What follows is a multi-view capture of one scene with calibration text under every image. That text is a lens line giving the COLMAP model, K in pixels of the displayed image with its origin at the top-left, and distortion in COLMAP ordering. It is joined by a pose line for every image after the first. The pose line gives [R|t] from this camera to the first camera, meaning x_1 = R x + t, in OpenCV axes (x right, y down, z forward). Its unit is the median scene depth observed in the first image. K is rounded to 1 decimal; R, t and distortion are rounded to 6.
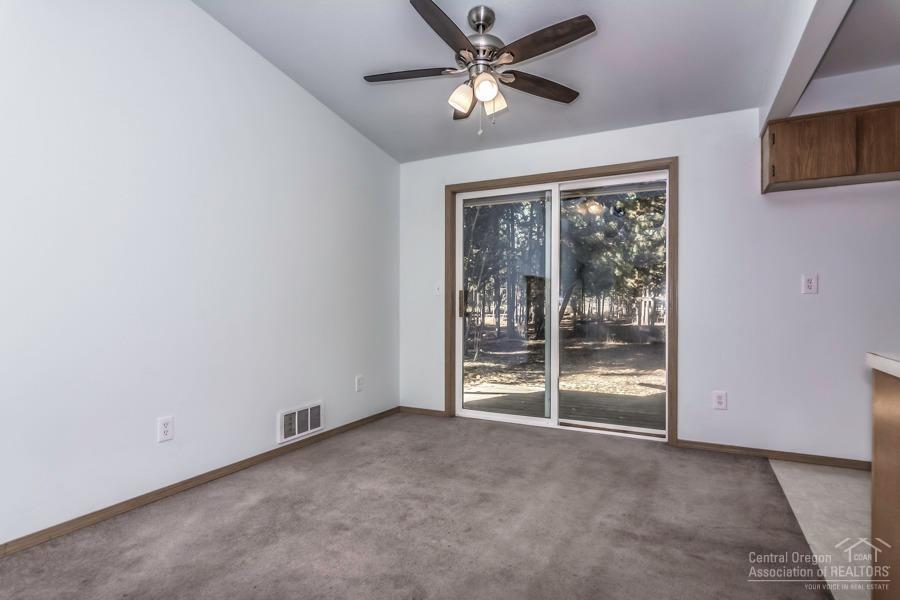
lens RADIAL K [[471.0, 0, 450.0], [0, 471.0, 300.0], [0, 0, 1]] dist [-0.001638, 0.000478]
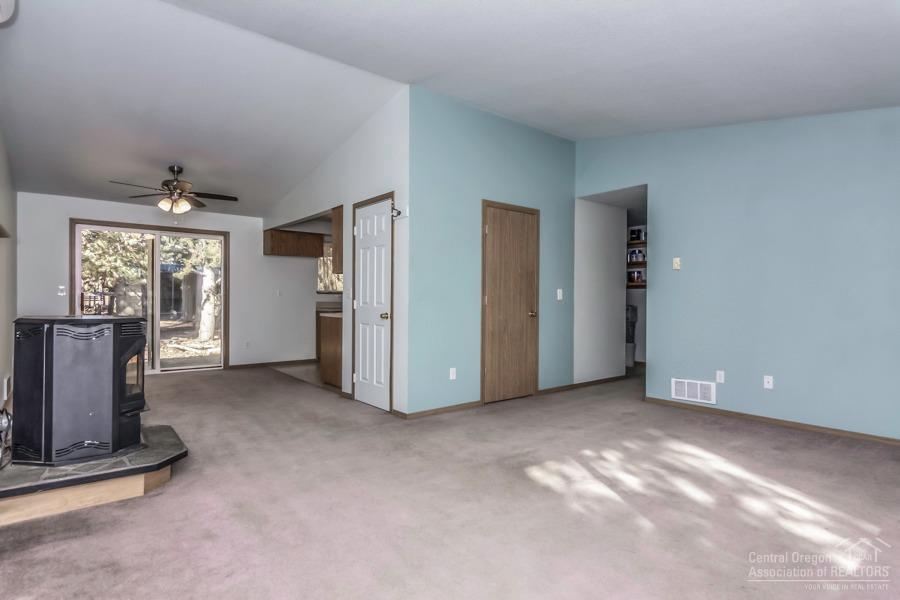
lens RADIAL K [[471.0, 0, 450.0], [0, 471.0, 300.0], [0, 0, 1]] dist [-0.001638, 0.000478]
pose [[0.432002, 0.002318, 0.901869, -1.177920], [-0.000112, 0.999997, -0.002516, 0.008976], [-0.901872, 0.000986, 0.432001, -0.951731]]
